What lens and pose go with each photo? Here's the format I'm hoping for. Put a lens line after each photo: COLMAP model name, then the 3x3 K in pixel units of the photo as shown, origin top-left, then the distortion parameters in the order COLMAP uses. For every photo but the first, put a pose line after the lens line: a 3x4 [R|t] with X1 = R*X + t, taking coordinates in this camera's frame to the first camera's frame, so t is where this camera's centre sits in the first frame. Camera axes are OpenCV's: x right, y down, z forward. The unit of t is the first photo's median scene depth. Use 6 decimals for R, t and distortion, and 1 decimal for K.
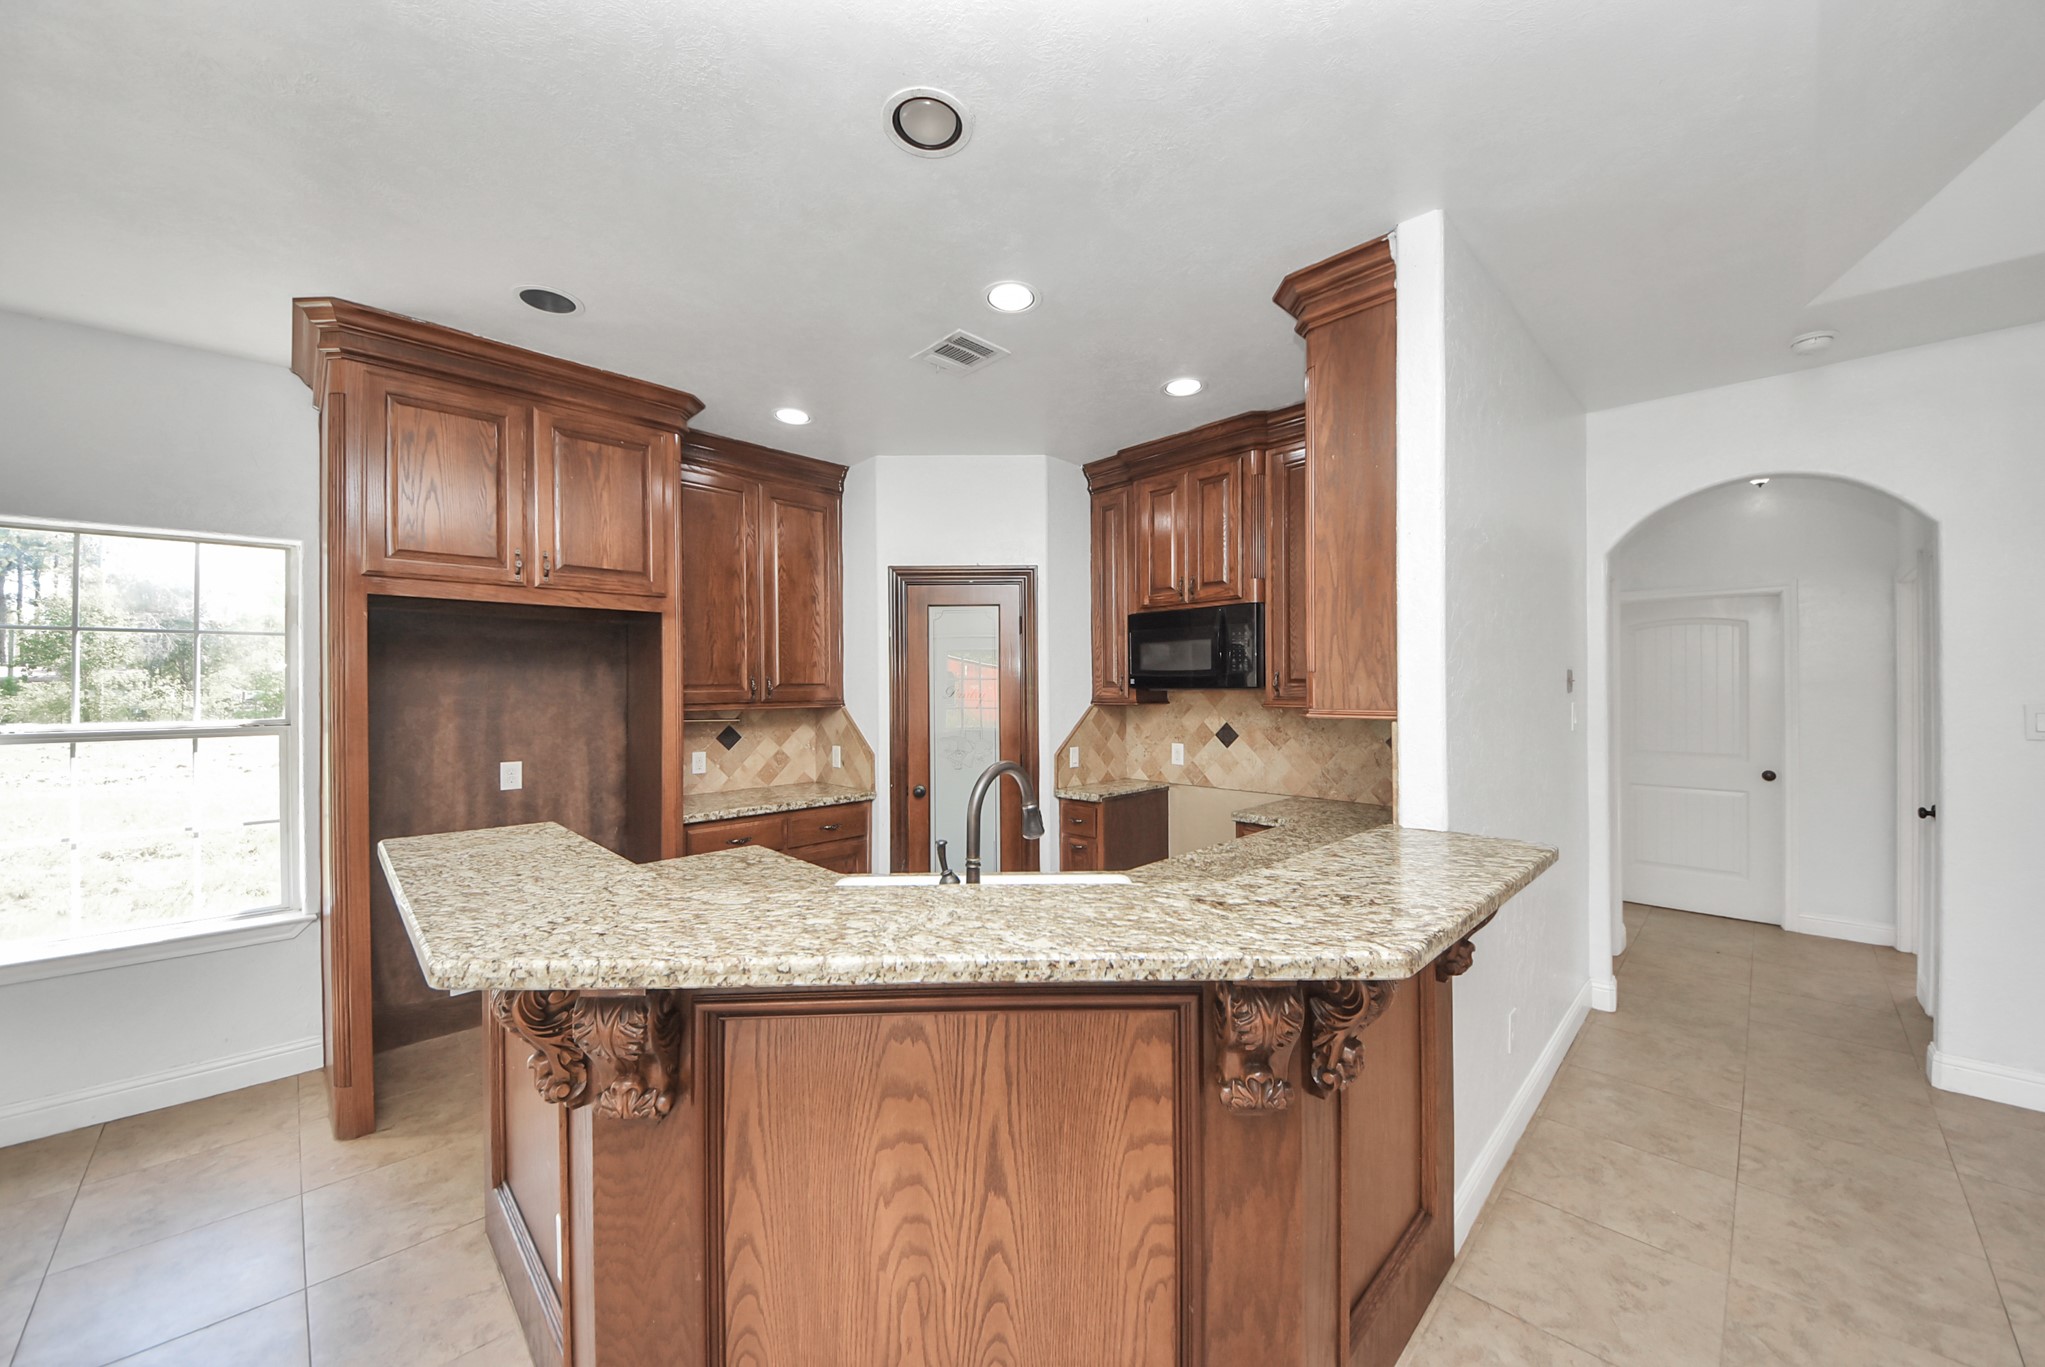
lens RADIAL K [[732.4, 0, 1041.3], [0, 732.4, 684.4], [0, 0, 1]] dist [0.018365, -0.014110]
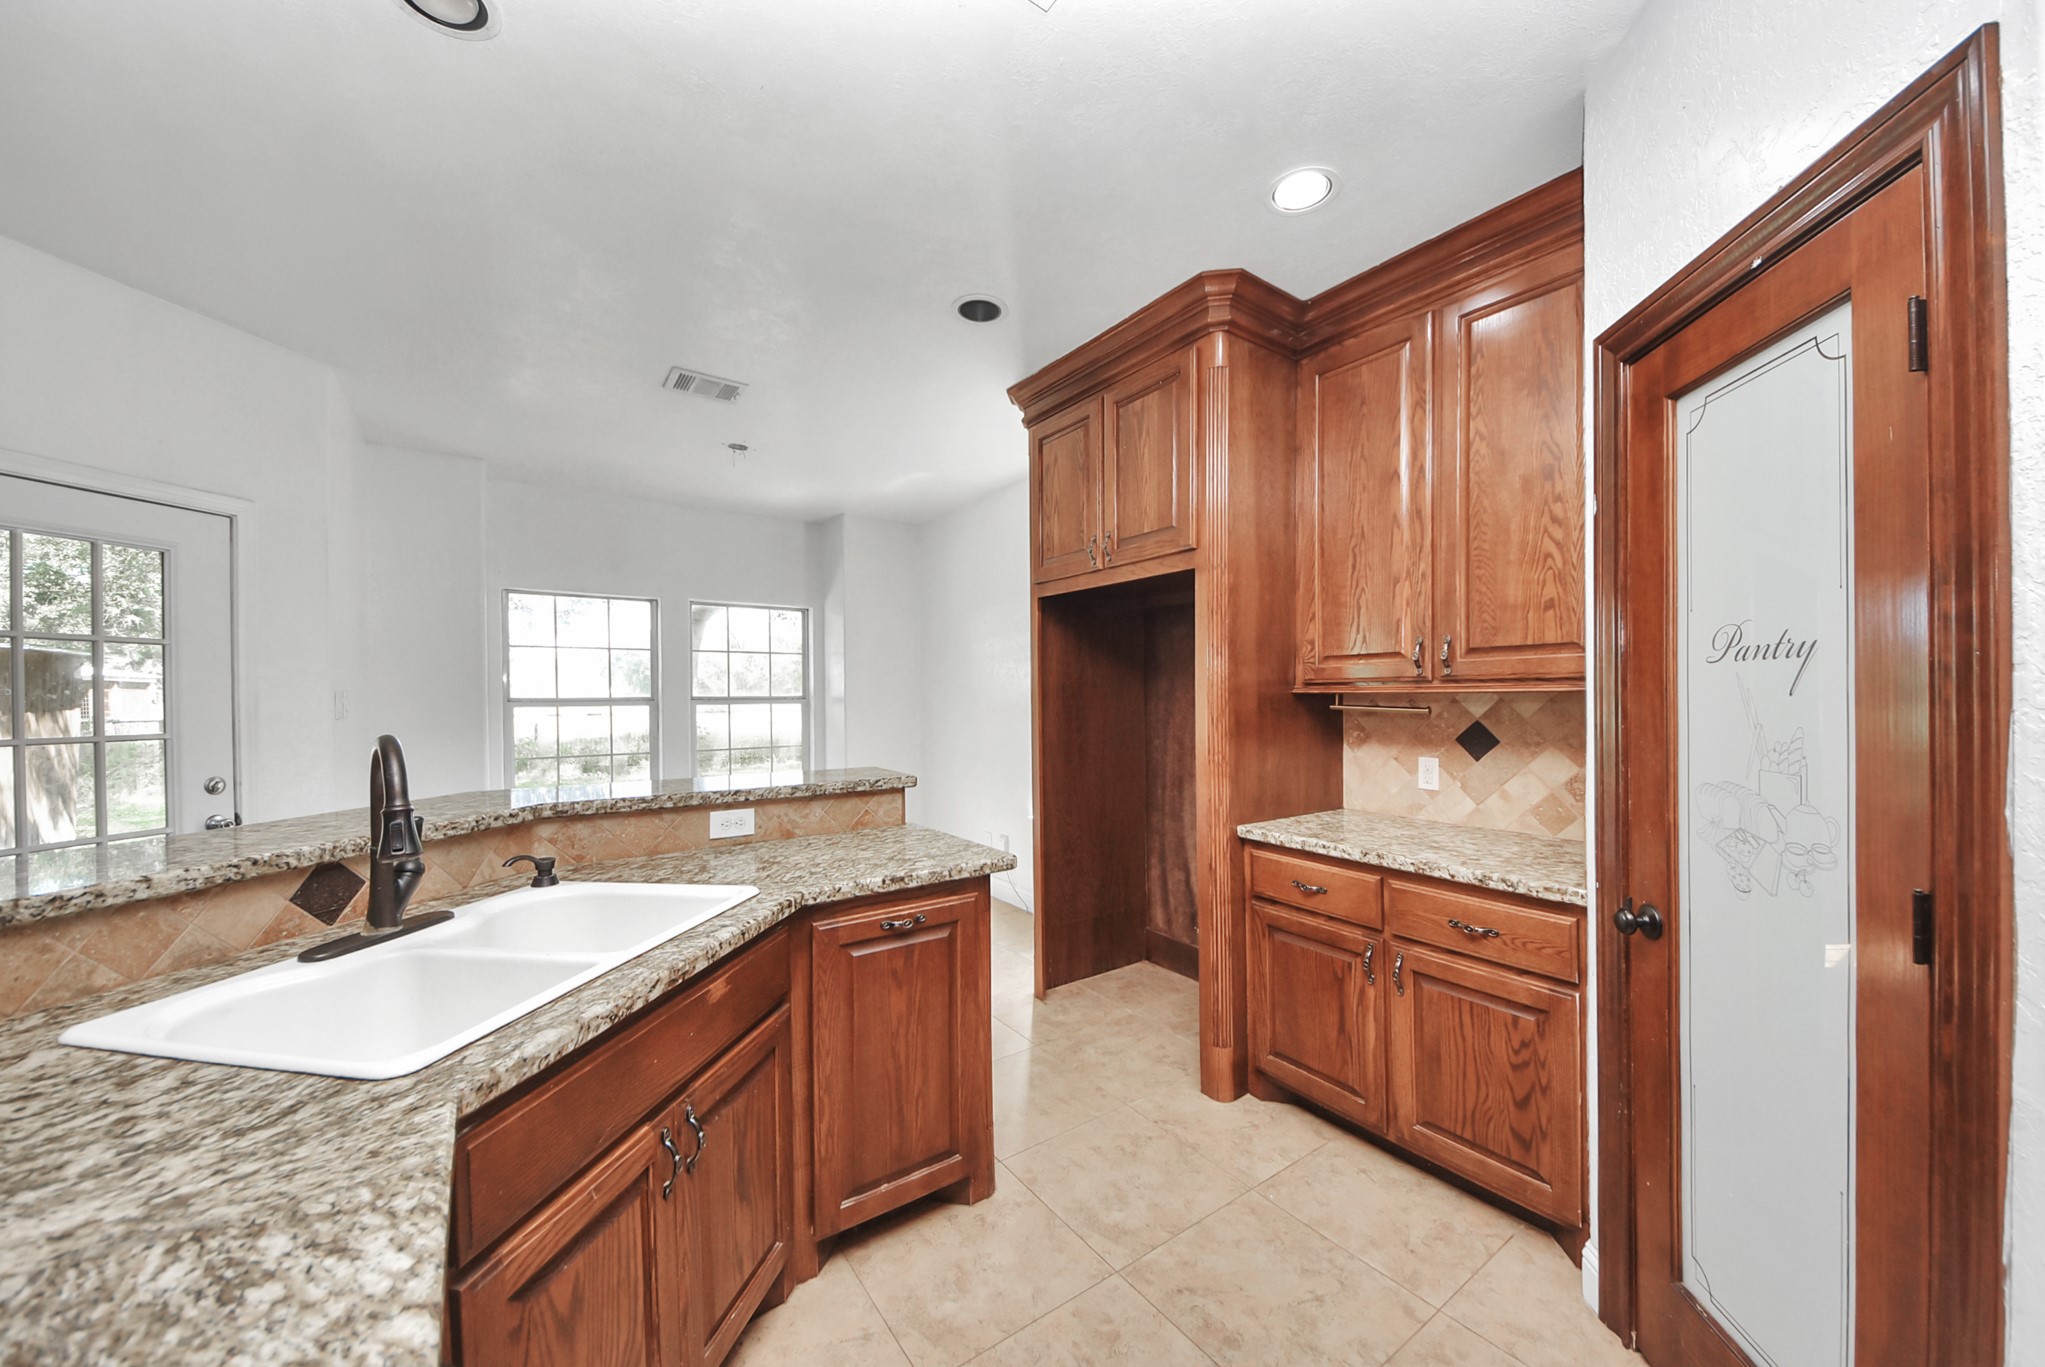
lens RADIAL K [[731.9, 0, 1029.5], [0, 731.9, 701.2], [0, 0, 1]] dist [0.053261, -0.029316]
pose [[-0.165538, 0.015807, -0.986077, 0.302726], [0.008520, 0.999857, 0.014598, 0.033848], [0.986167, -0.005985, -0.165649, 0.903586]]
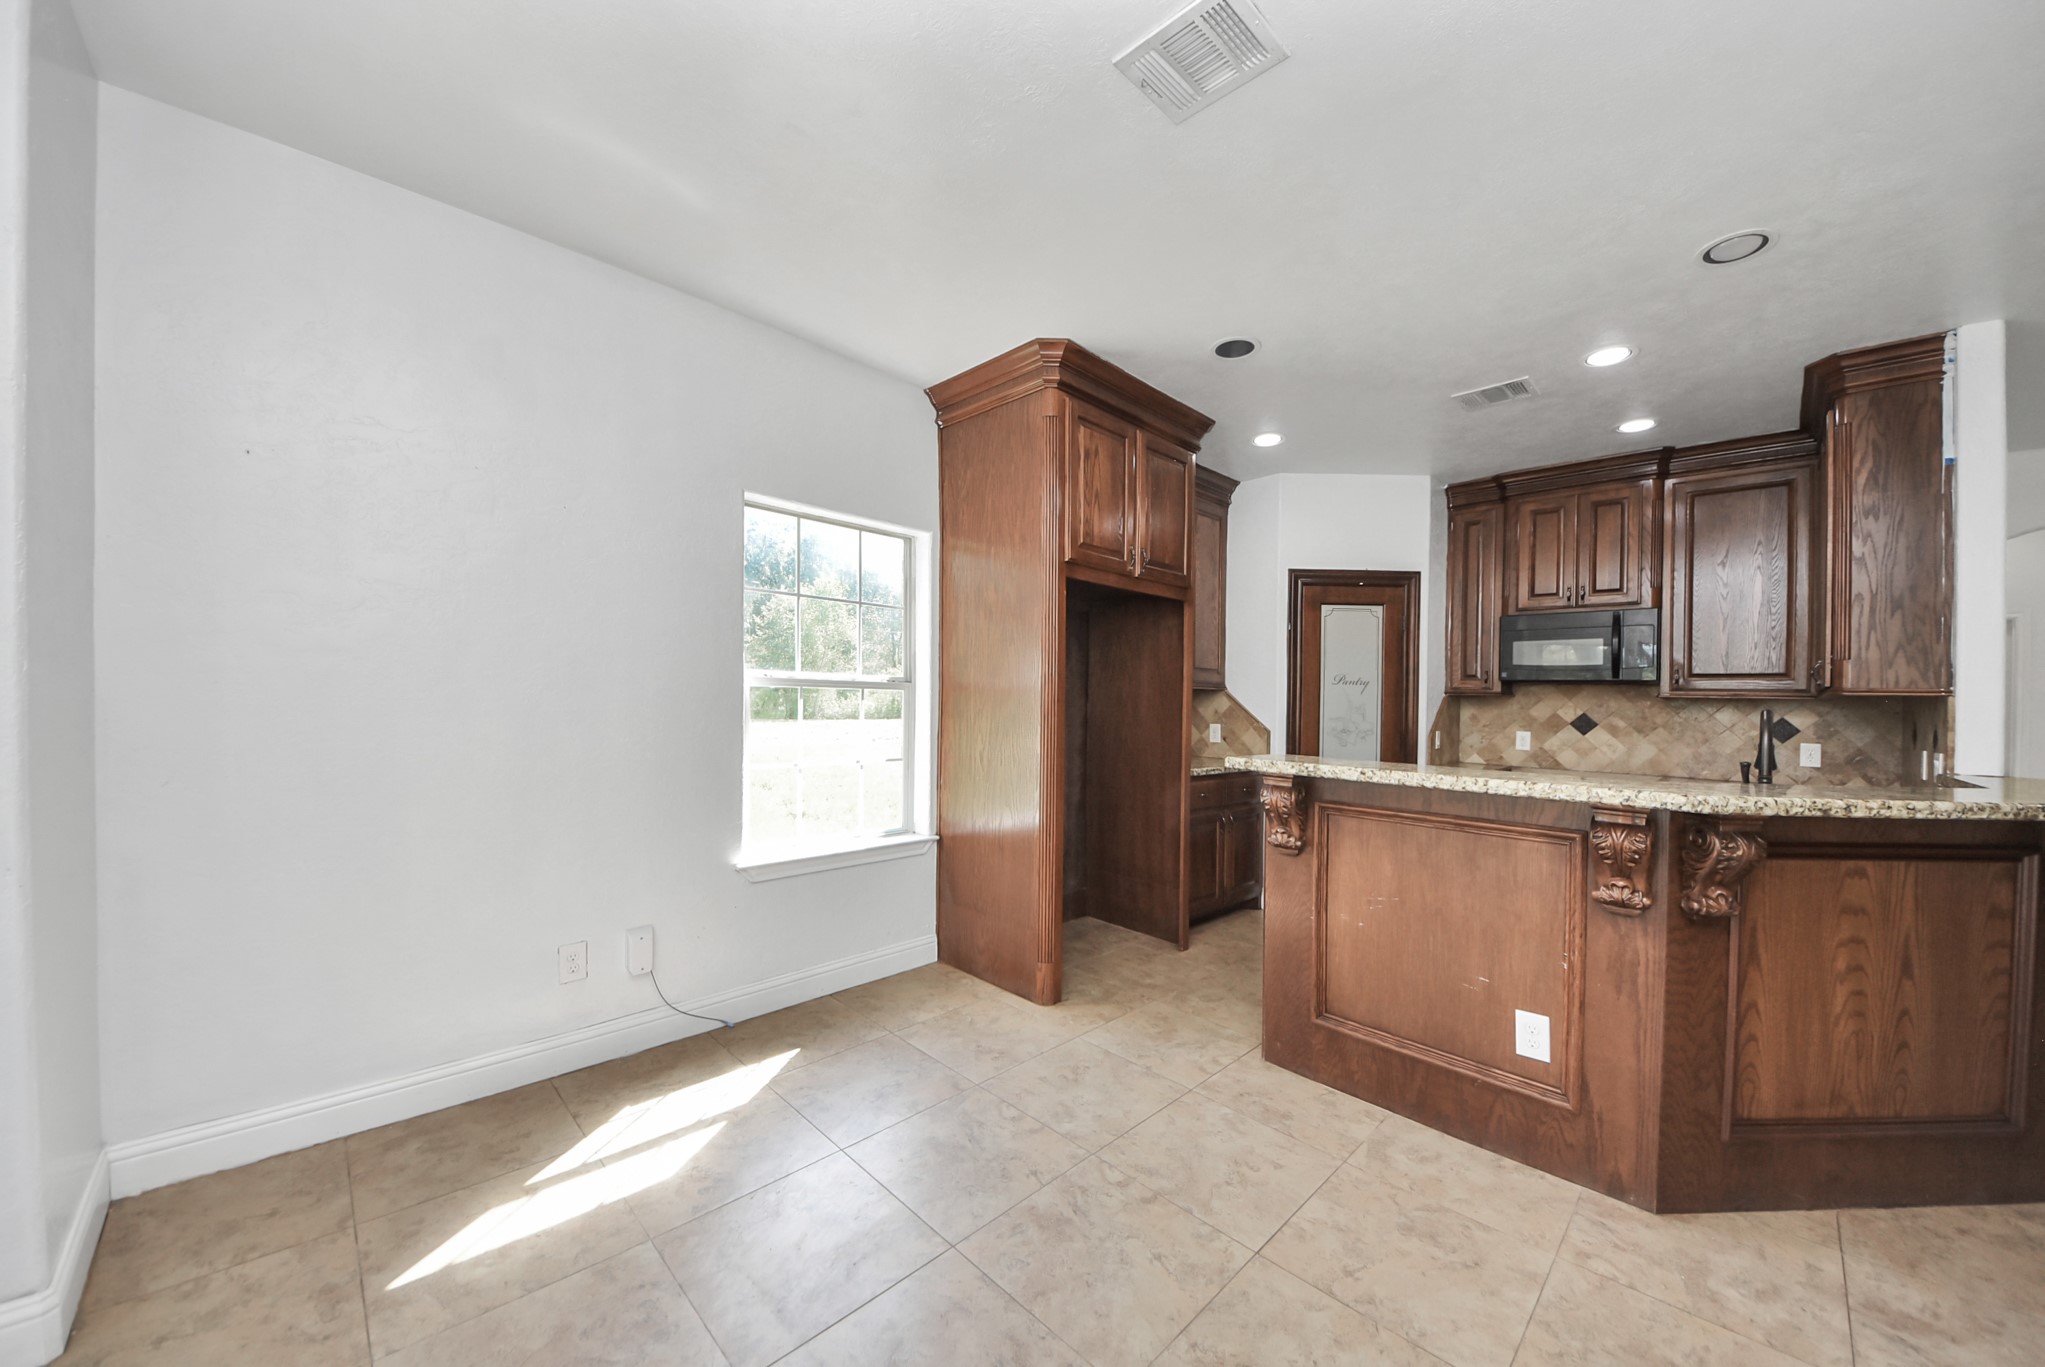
lens RADIAL K [[736.0, 0, 1031.8], [0, 736.0, 697.8], [0, 0, 1]] dist [0.000643, -0.007490]
pose [[0.999502, 0.031007, -0.005855, -0.715501], [-0.030999, 0.999518, 0.001372, 0.063155], [0.005894, -0.001190, 0.999982, -0.192231]]
